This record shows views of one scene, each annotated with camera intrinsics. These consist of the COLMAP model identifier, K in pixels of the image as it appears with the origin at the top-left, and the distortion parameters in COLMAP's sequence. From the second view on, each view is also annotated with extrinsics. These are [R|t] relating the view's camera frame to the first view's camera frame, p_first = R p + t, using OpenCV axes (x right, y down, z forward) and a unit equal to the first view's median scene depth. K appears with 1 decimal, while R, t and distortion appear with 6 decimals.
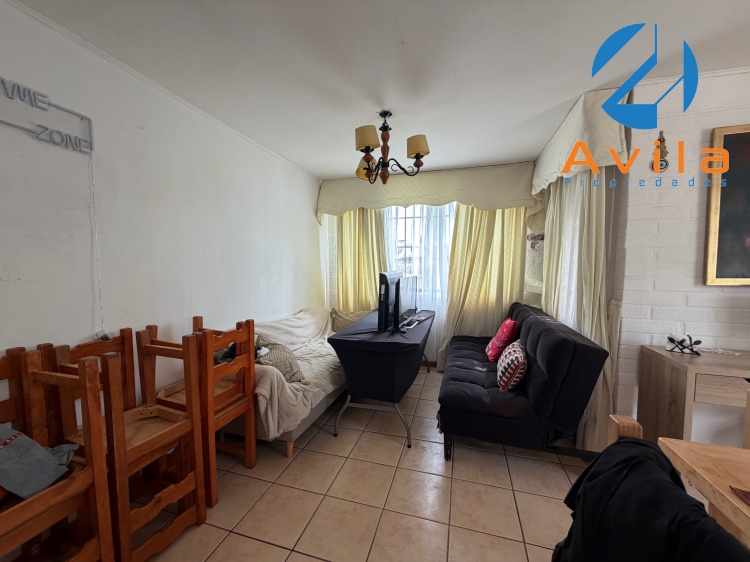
lens RADIAL K [[297.5, 0, 373.9], [0, 297.5, 282.5], [0, 0, 1]] dist [-0.000531, 0.000110]
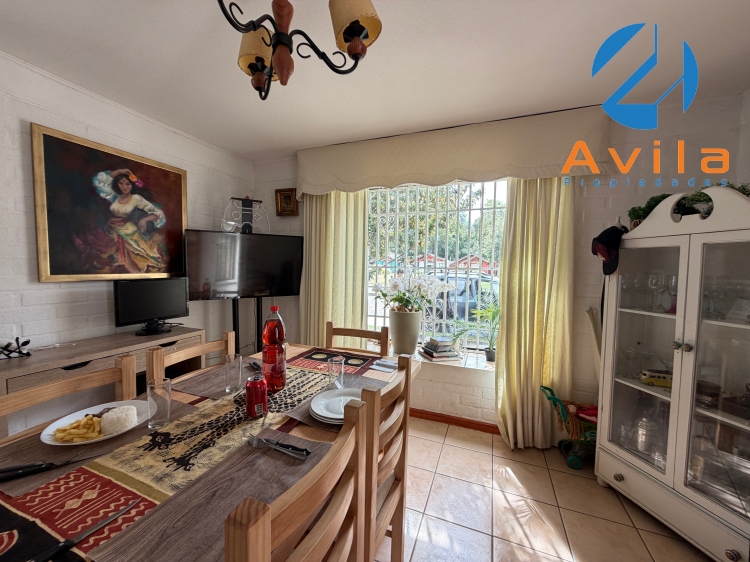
lens RADIAL K [[297.5, 0, 373.9], [0, 297.5, 282.5], [0, 0, 1]] dist [-0.000531, 0.000110]
pose [[0.089592, -0.047888, 0.994827, 0.201813], [0.039552, 0.998227, 0.044490, 0.008012], [-0.995193, 0.035361, 0.091327, -0.160697]]
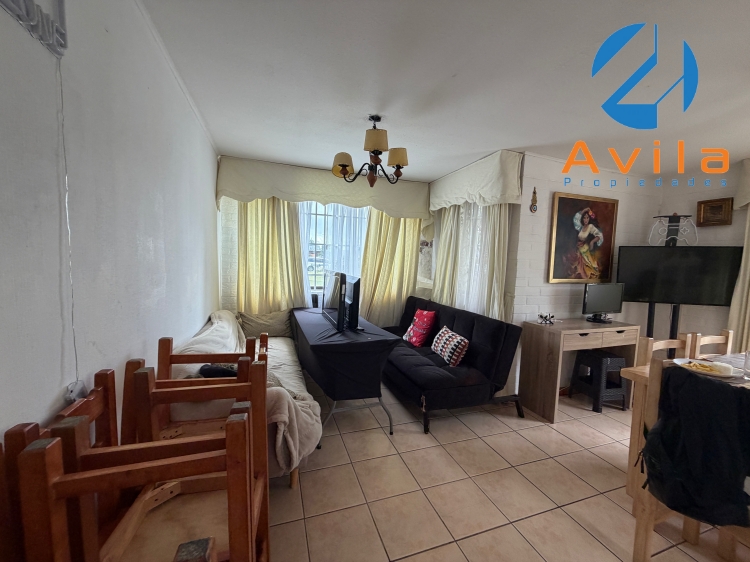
lens RADIAL K [[297.5, 0, 373.9], [0, 297.5, 282.5], [0, 0, 1]] dist [-0.000531, 0.000110]
pose [[0.811972, -0.012567, 0.583561, -0.592536], [0.000540, 0.999784, 0.020779, -0.024632], [-0.583696, -0.016557, 0.811803, 0.171815]]
